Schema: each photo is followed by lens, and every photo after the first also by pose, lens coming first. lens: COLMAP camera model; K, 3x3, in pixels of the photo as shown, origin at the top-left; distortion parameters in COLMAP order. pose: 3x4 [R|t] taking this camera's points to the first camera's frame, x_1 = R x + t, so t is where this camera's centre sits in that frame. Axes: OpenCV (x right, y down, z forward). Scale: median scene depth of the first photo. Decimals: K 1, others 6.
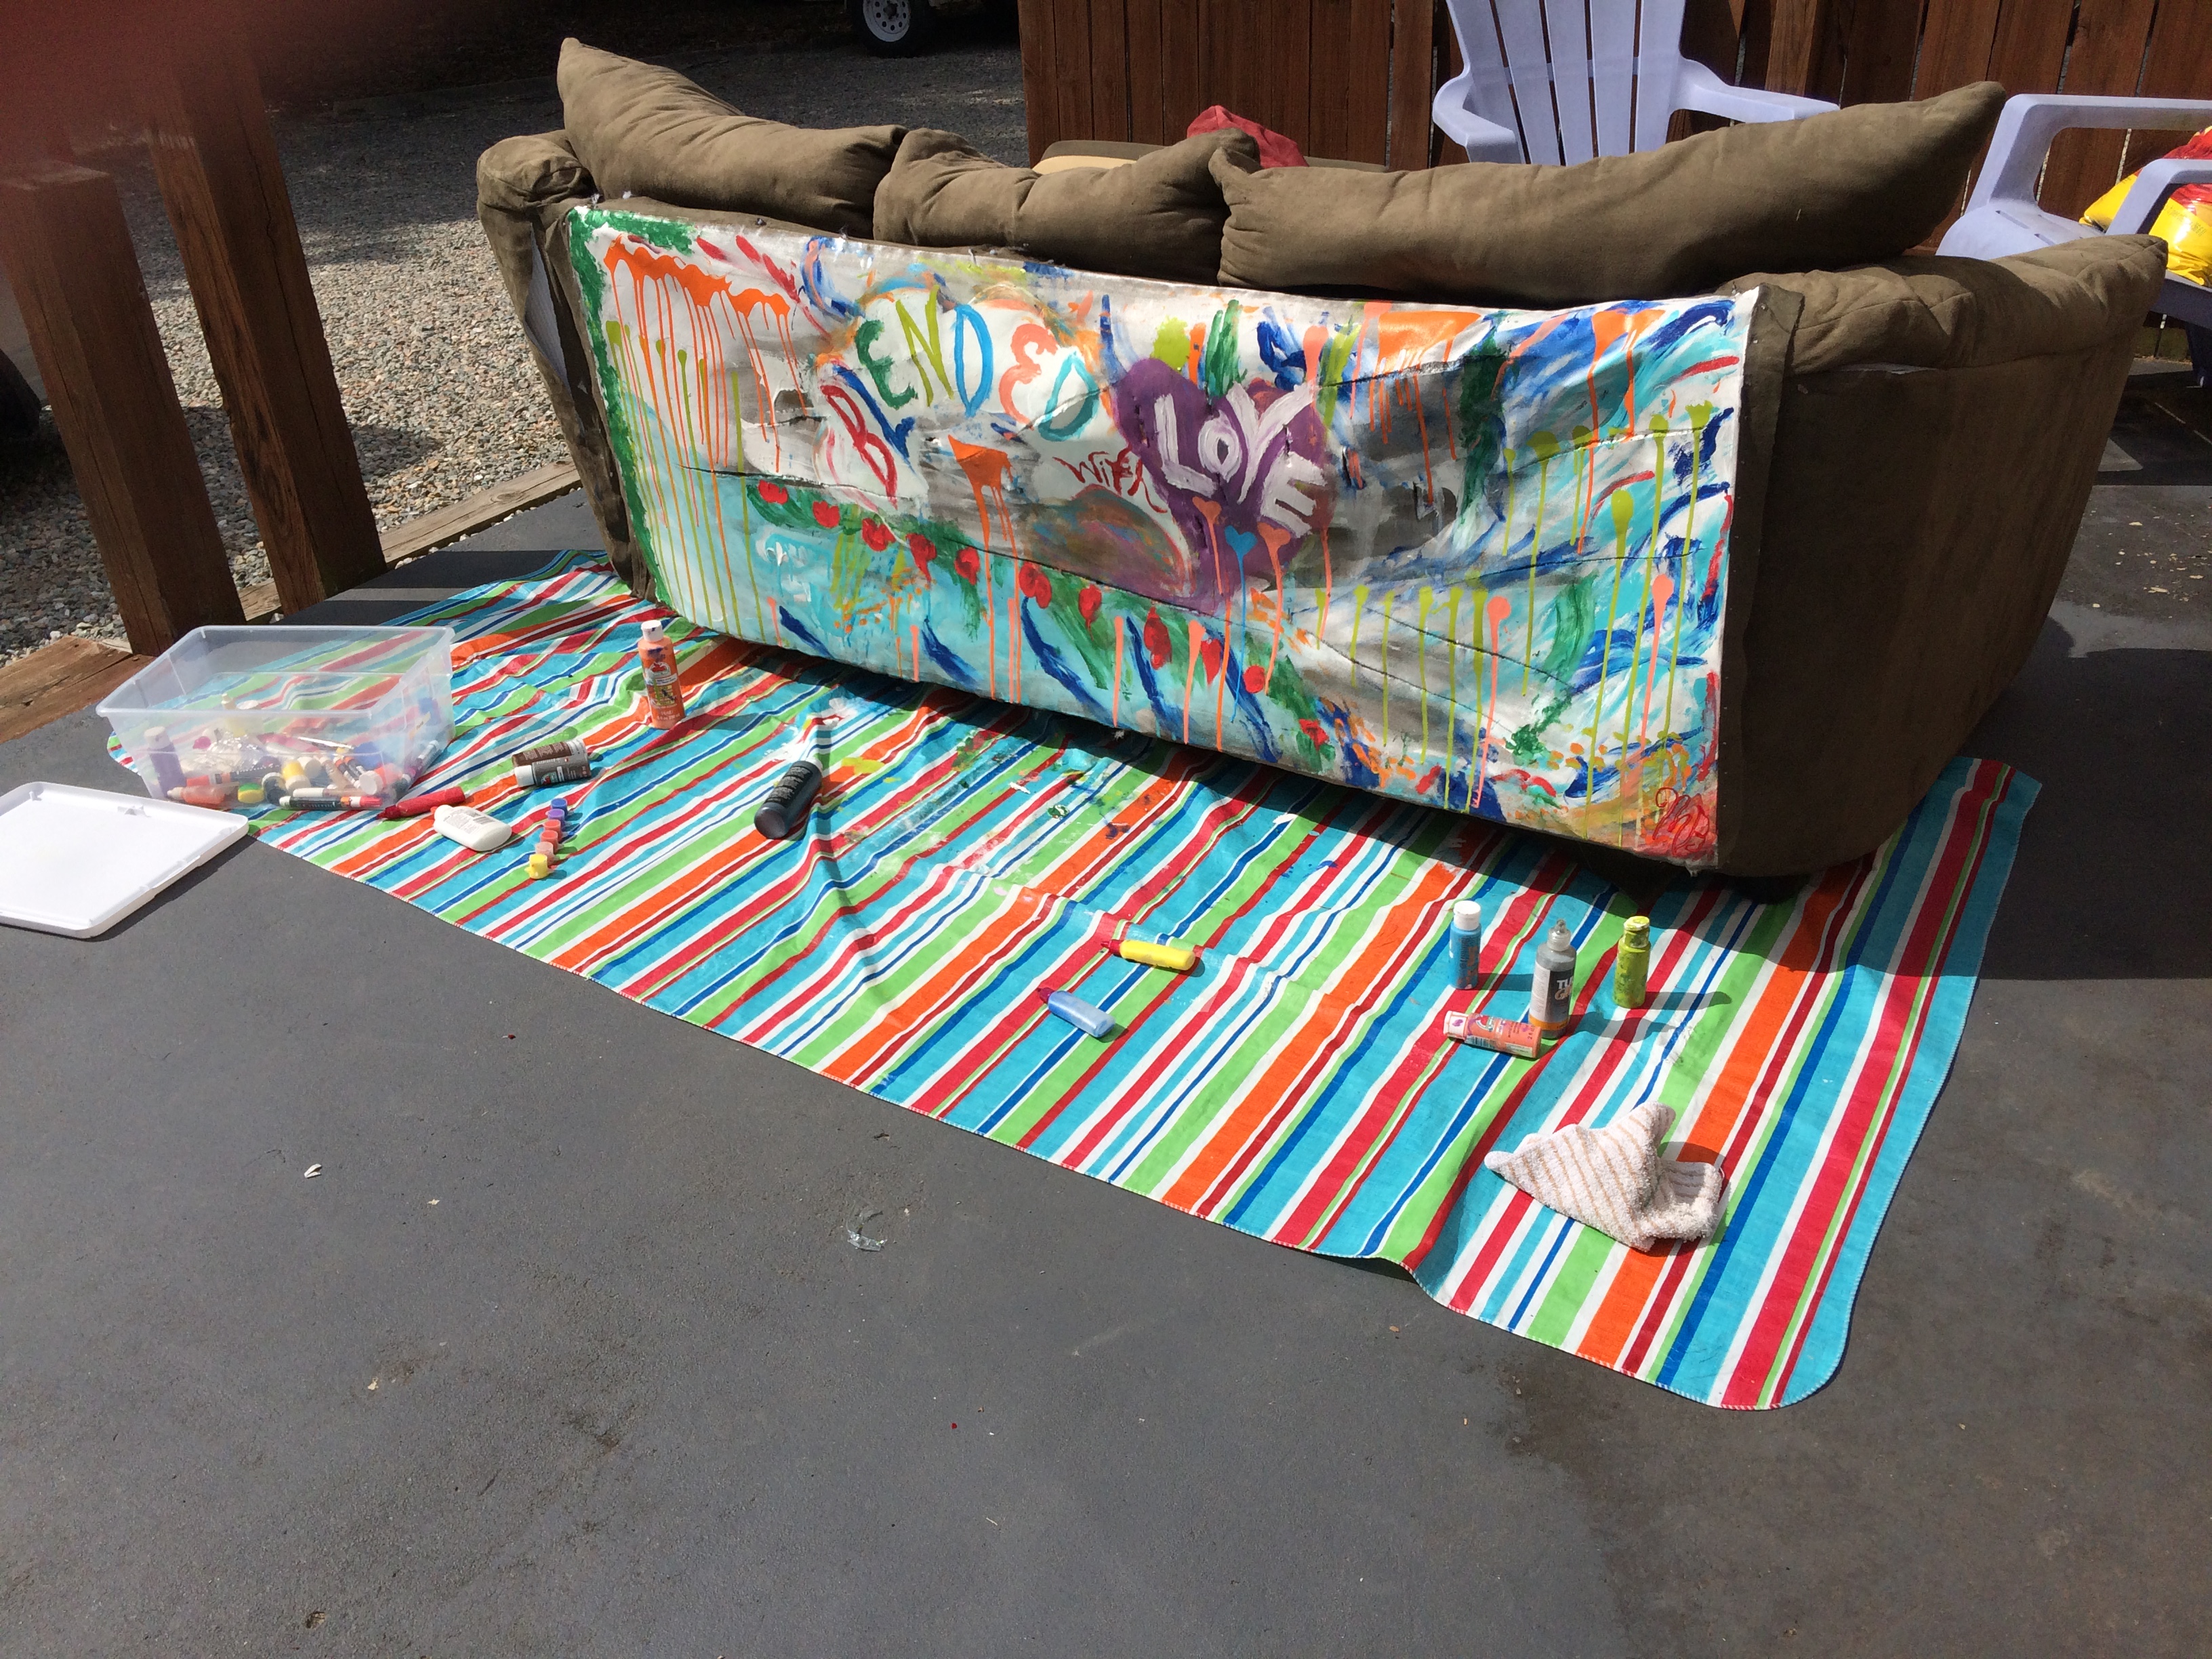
lens RADIAL K [[1870.0, 0, 1106.0], [0, 1870.0, 829.5], [0, 0, 1]] dist [0.094523, -0.136672]
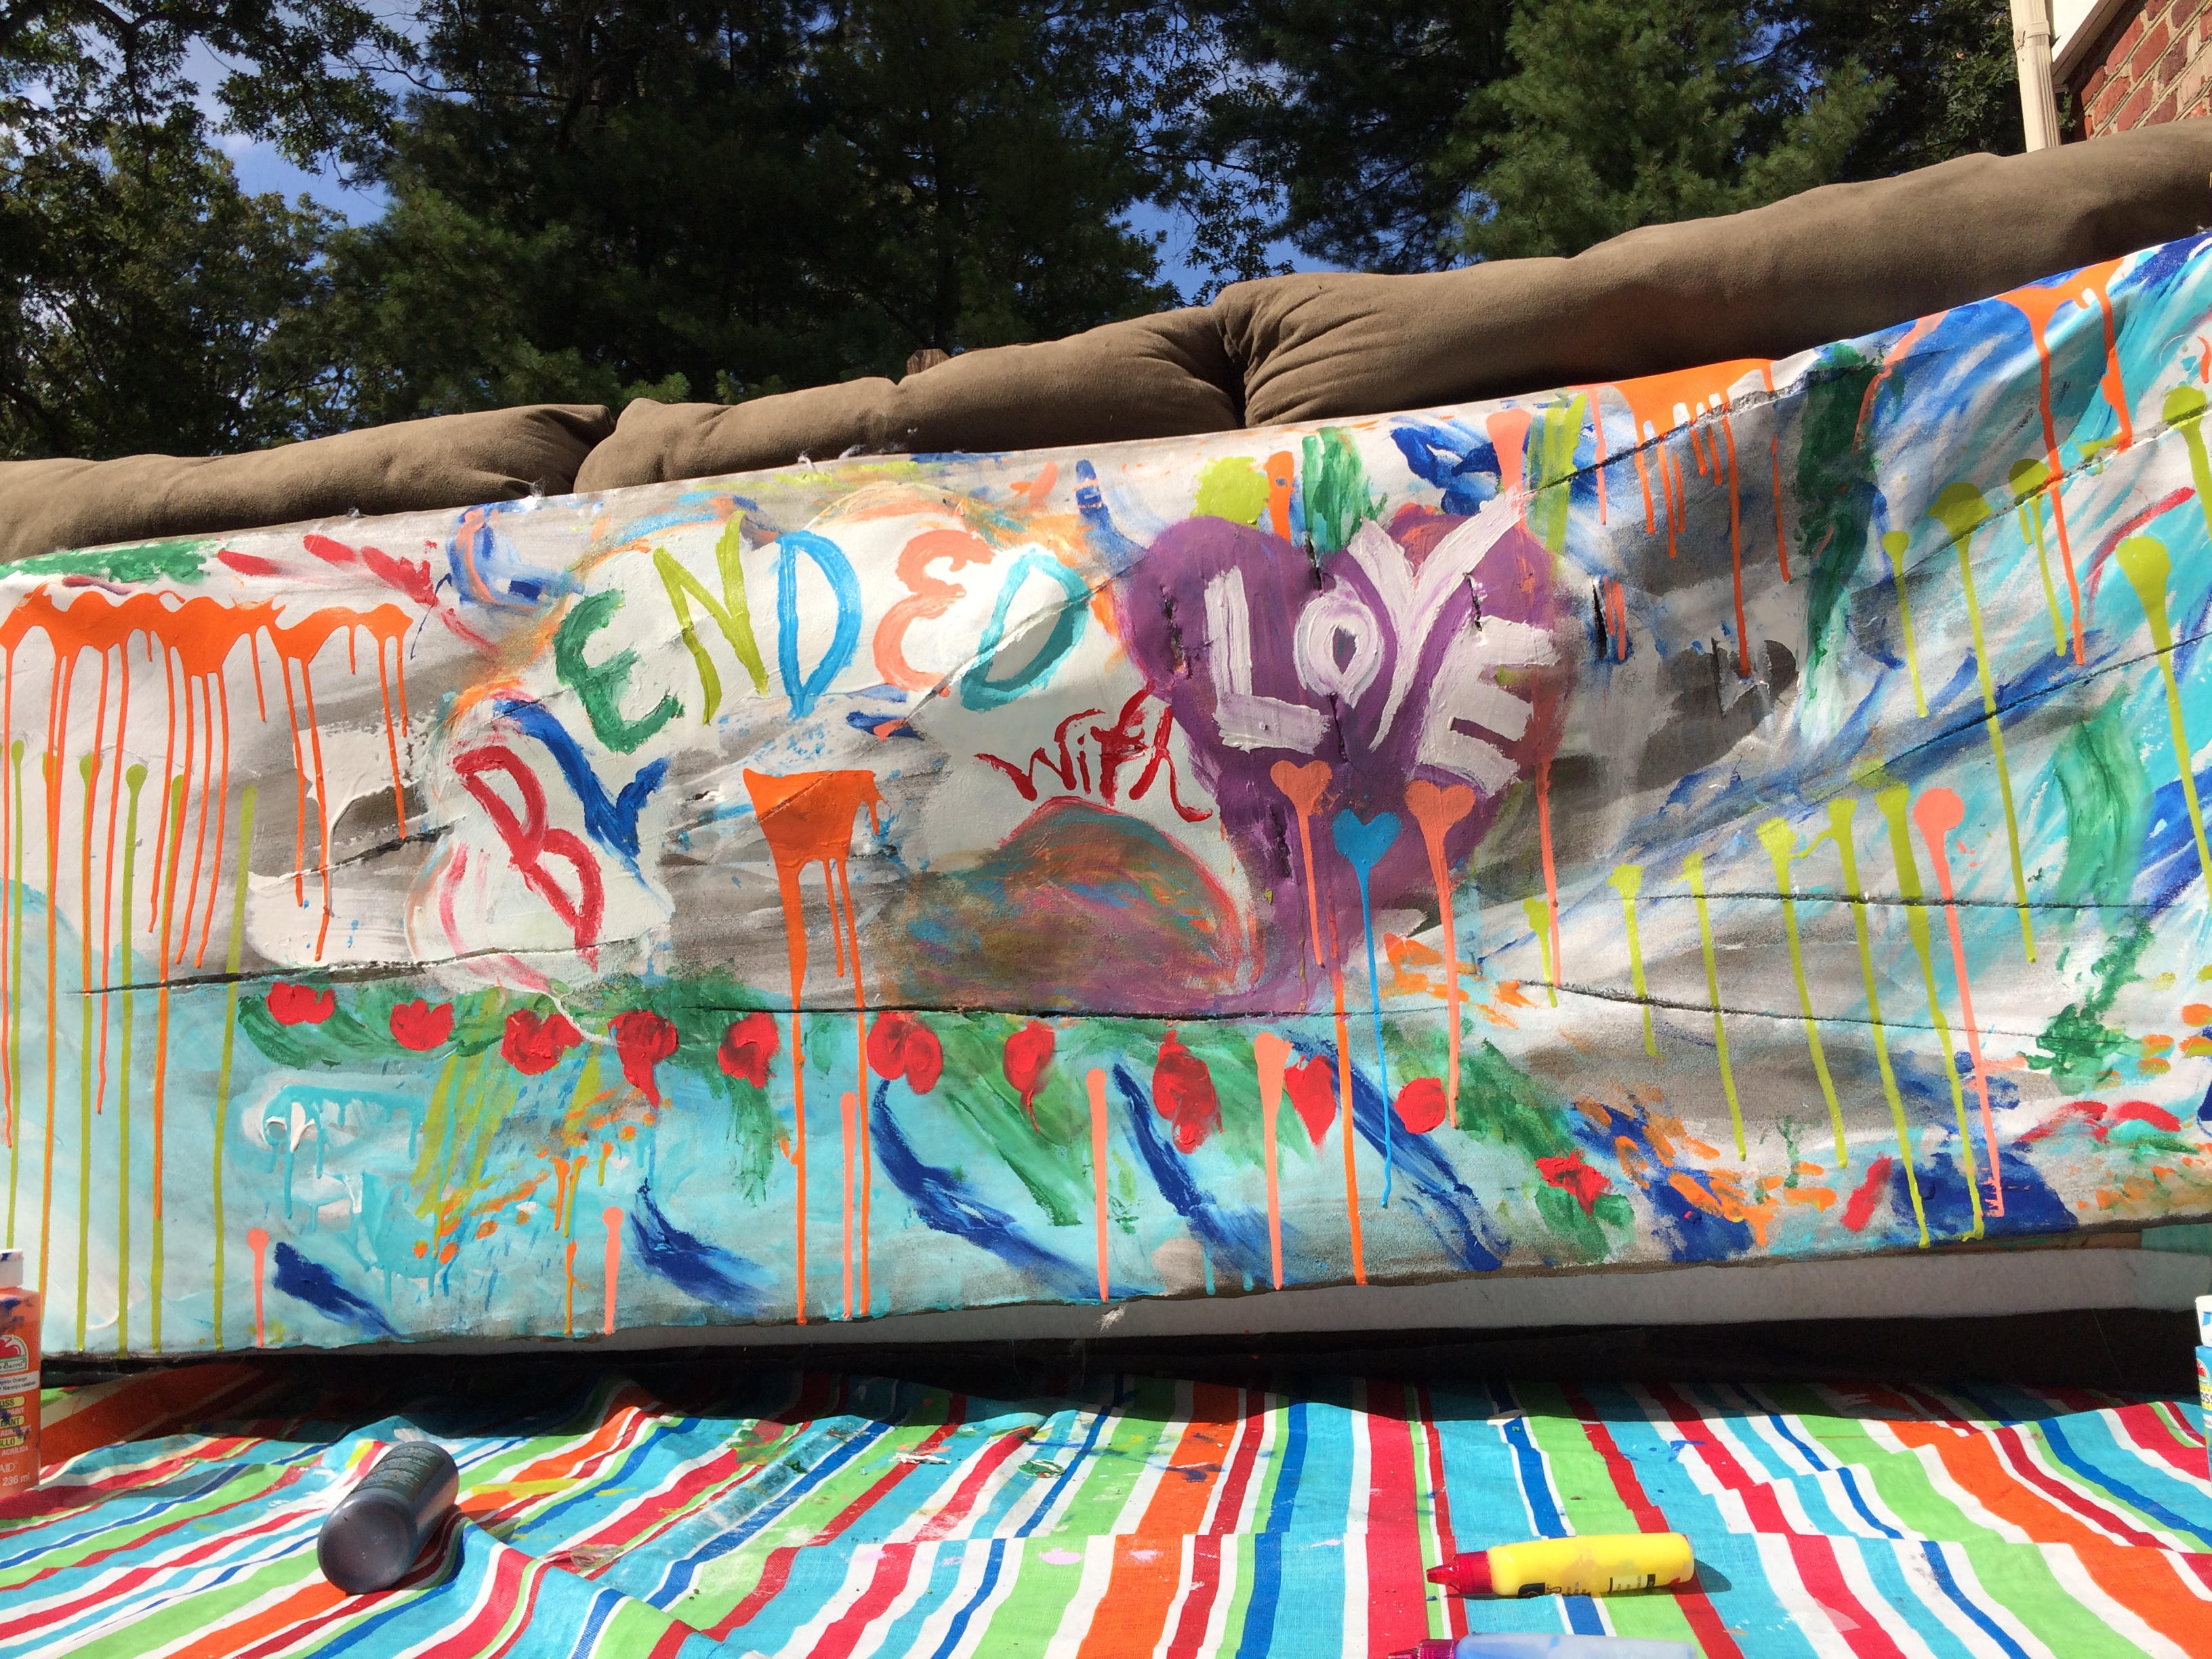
lens RADIAL K [[1870.0, 0, 1106.0], [0, 1870.0, 829.5], [0, 0, 1]] dist [0.094523, -0.136672]
pose [[0.924545, 0.058341, 0.376580, -0.198426], [0.193502, 0.779454, -0.595826, 0.150325], [-0.328288, 0.623737, 0.709352, 0.622668]]
